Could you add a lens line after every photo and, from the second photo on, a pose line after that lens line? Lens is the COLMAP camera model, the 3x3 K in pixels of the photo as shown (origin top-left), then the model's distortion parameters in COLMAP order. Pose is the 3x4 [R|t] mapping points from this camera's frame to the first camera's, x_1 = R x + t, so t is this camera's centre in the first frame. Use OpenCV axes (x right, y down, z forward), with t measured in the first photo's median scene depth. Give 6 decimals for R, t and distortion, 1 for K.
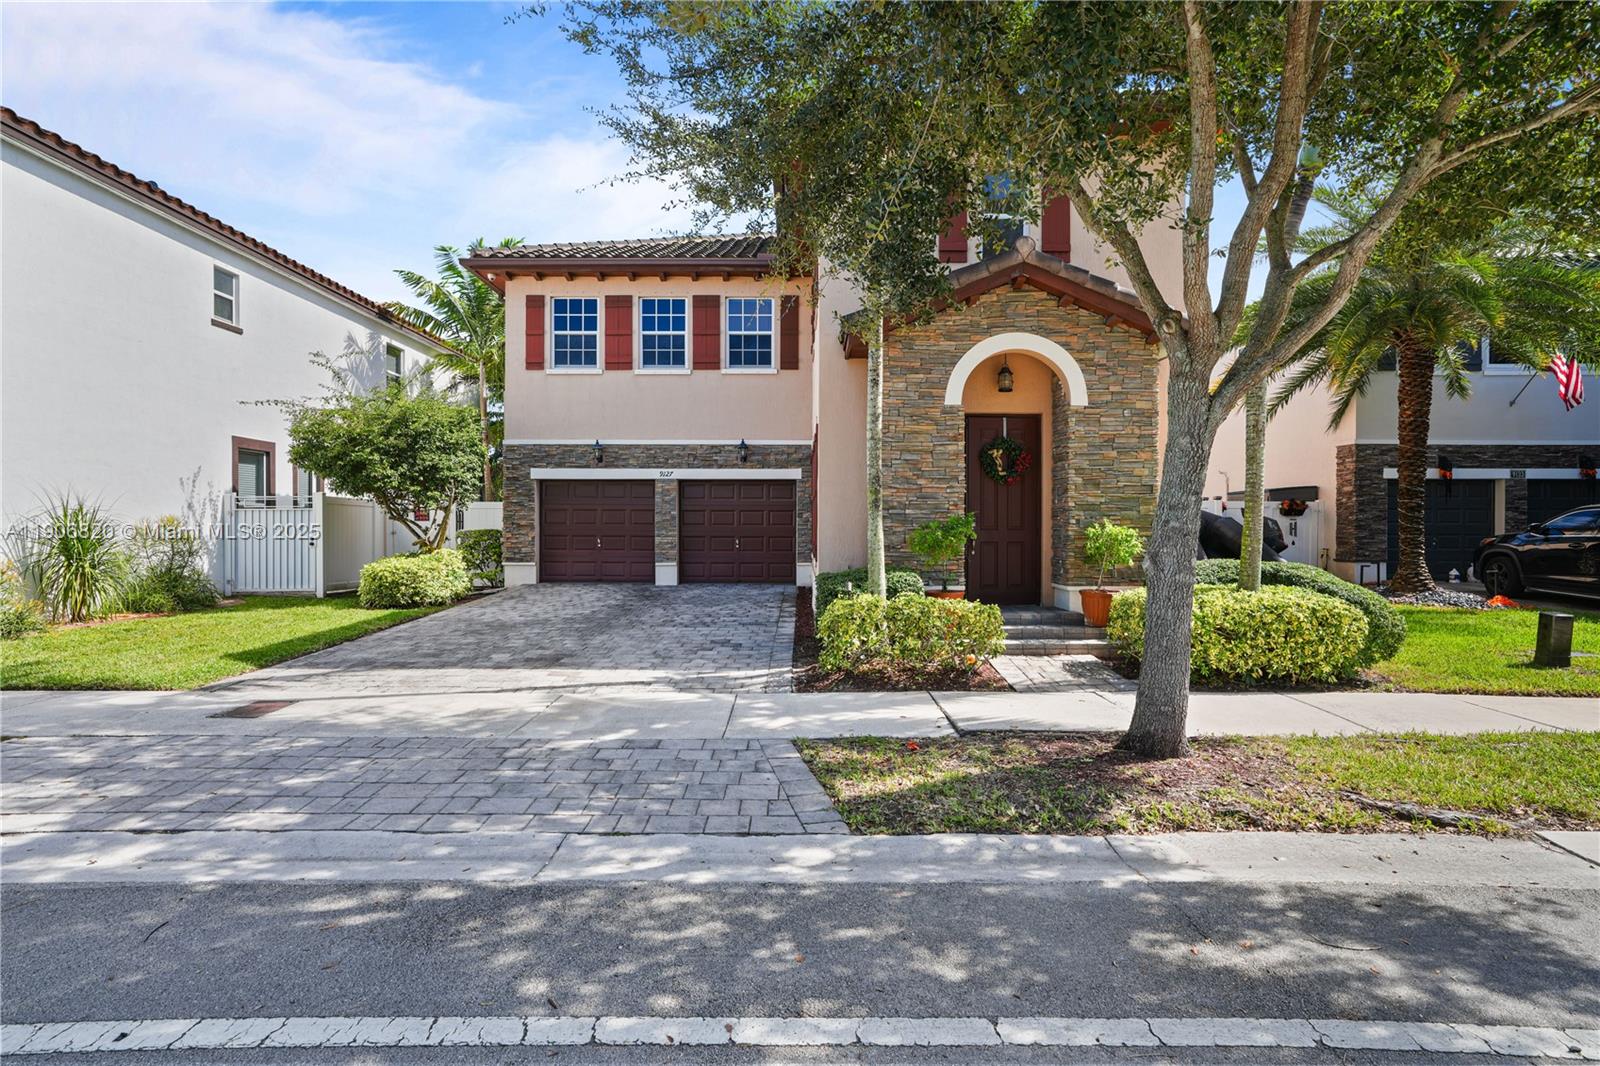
lens RADIAL K [[825.5, 0, 800.0], [0, 825.5, 533.0], [0, 0, 1]] dist [-0.033454, 0.031749]
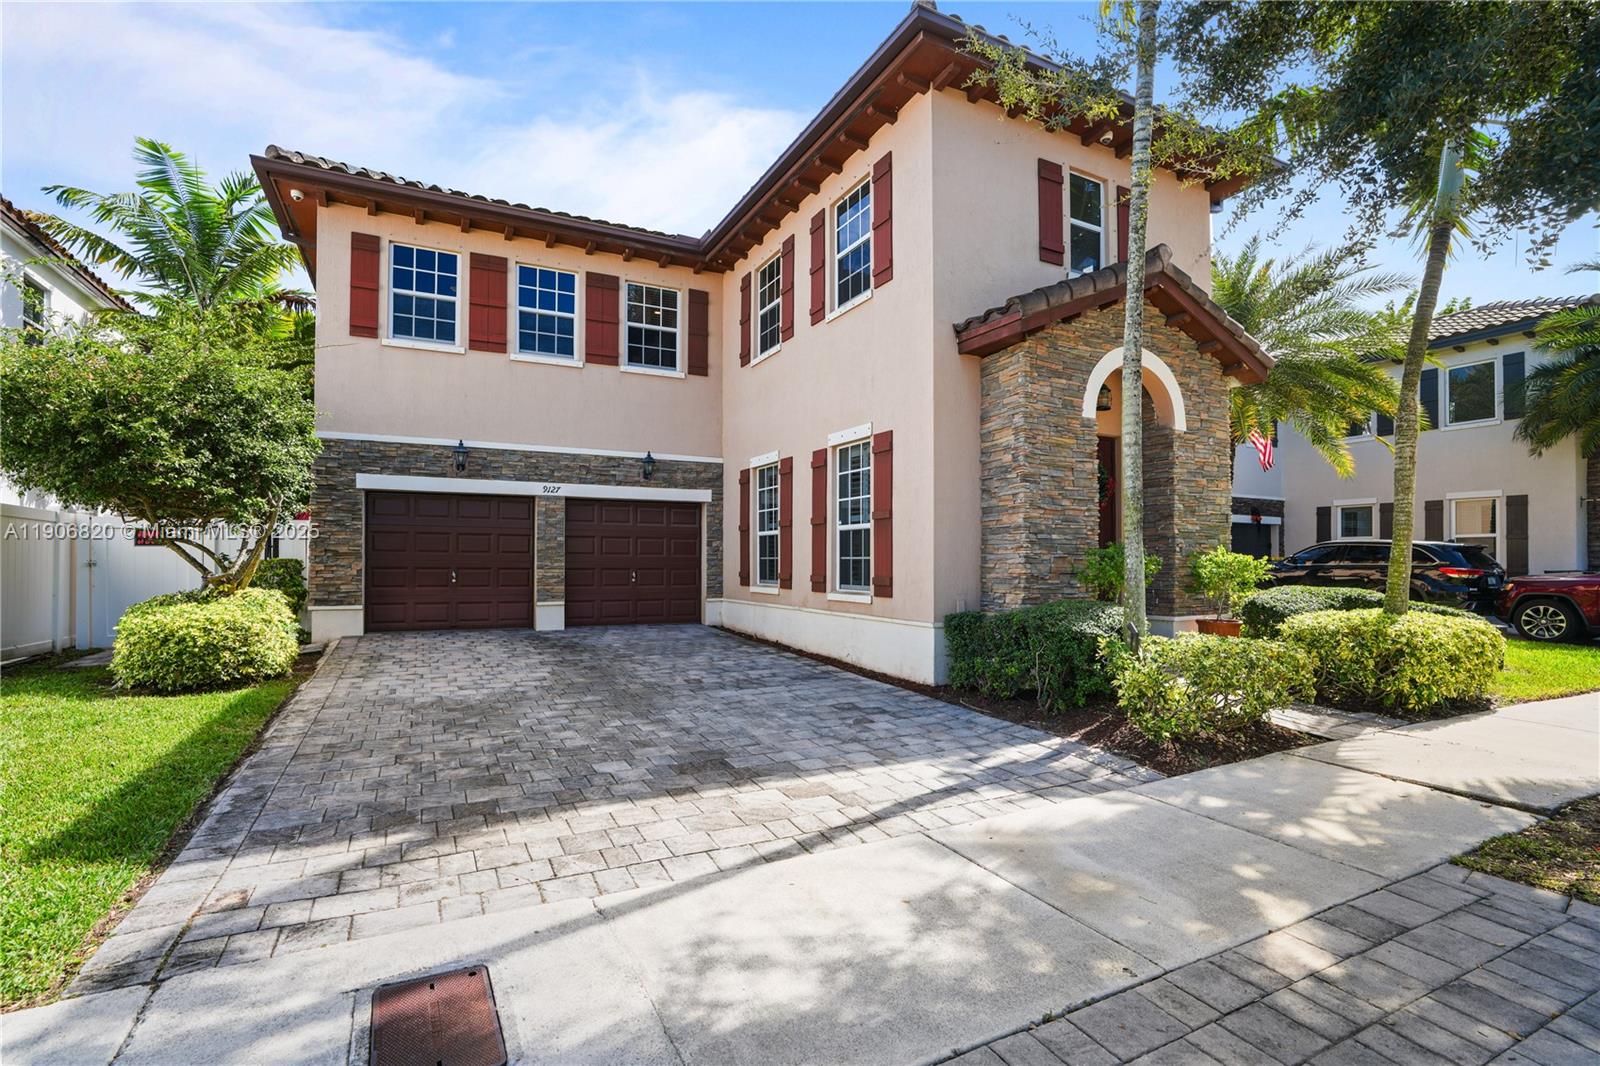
lens RADIAL K [[749.1, 0, 796.3], [0, 749.1, 556.8], [0, 0, 1]] dist [-0.051844, 0.027659]
pose [[0.891564, 0.003481, 0.452881, -0.304300], [0.002512, 0.999917, -0.012631, 0.002897], [-0.452887, 0.012398, 0.891482, 0.283739]]
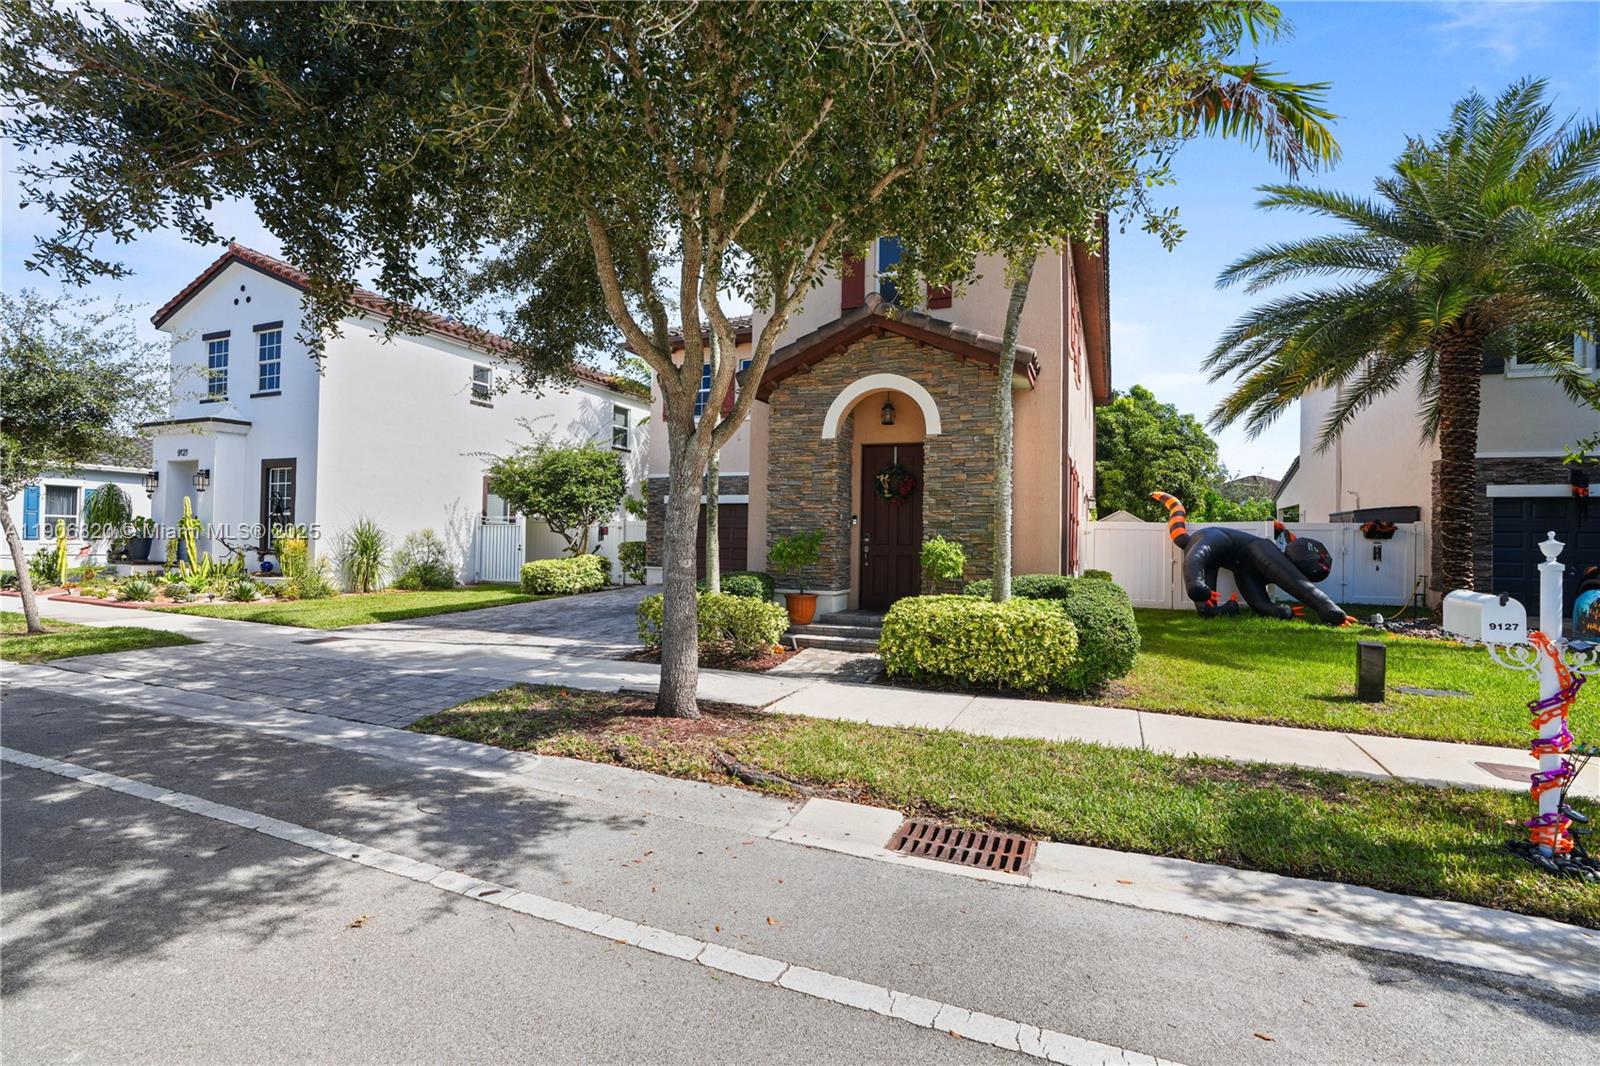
lens RADIAL K [[736.7, 0, 809.2], [0, 736.7, 534.1], [0, 0, 1]] dist [-0.055051, 0.027681]
pose [[0.919651, 0.009663, -0.392618, 0.382610], [-0.019460, 0.999590, -0.020982, 0.003563], [0.392255, 0.026936, 0.919462, 0.010489]]
